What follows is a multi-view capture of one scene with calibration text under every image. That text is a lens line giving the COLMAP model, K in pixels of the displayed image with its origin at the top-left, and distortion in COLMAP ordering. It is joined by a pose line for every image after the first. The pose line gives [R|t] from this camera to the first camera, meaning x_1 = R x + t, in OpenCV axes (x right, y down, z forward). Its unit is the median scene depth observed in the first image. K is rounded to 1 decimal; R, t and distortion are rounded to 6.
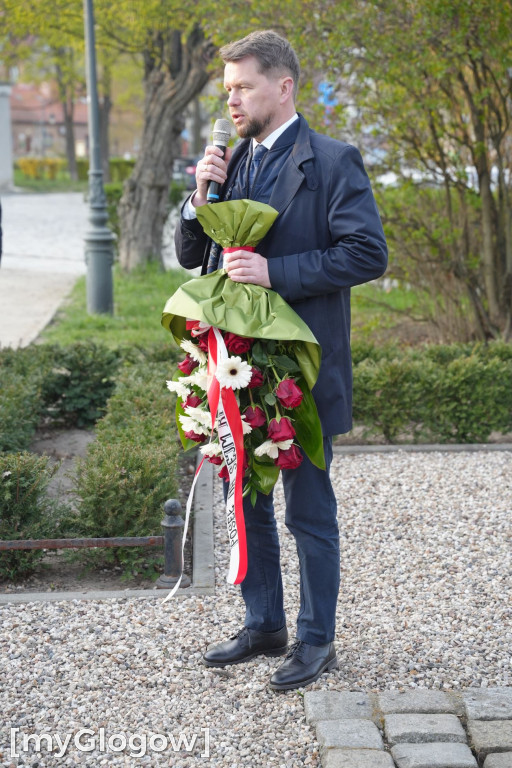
lens RADIAL K [[1412.6, 0, 243.4], [0, 1412.6, 394.3], [0, 0, 1]] dist [0.528706, -1.196381]
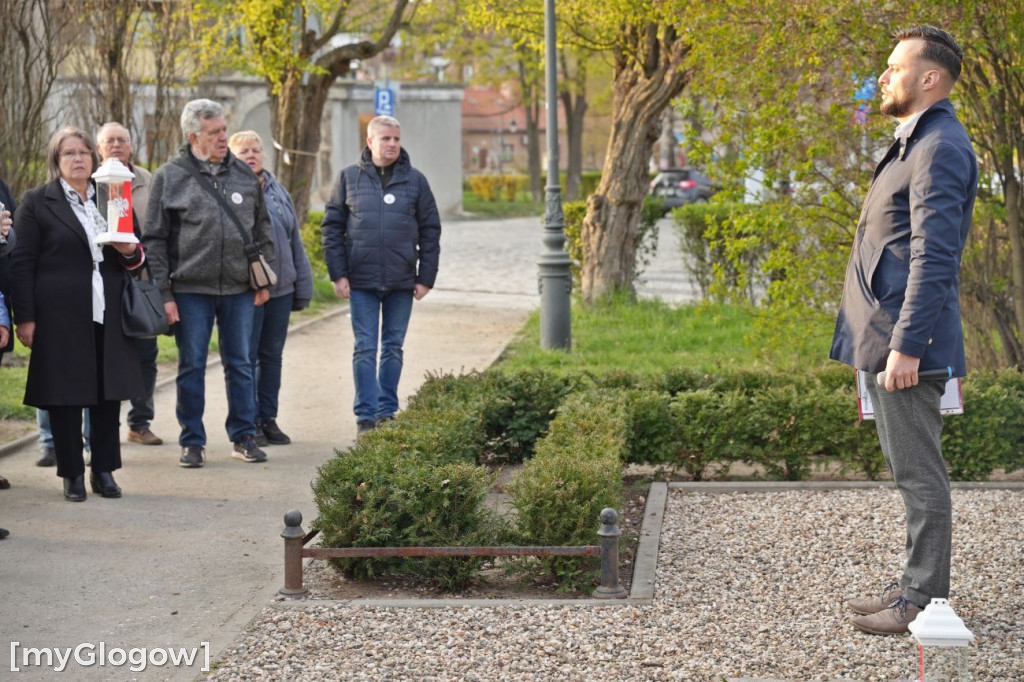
lens RADIAL K [[1883.5, 0, 512.0], [0, 1883.5, 341.0], [0, 0, 1]] dist [0.528706, -1.196381]
pose [[0.991358, -0.002160, -0.131168, 0.038132], [-0.007524, 0.997283, -0.073287, 0.037334], [0.130969, 0.073641, 0.988648, -0.215022]]
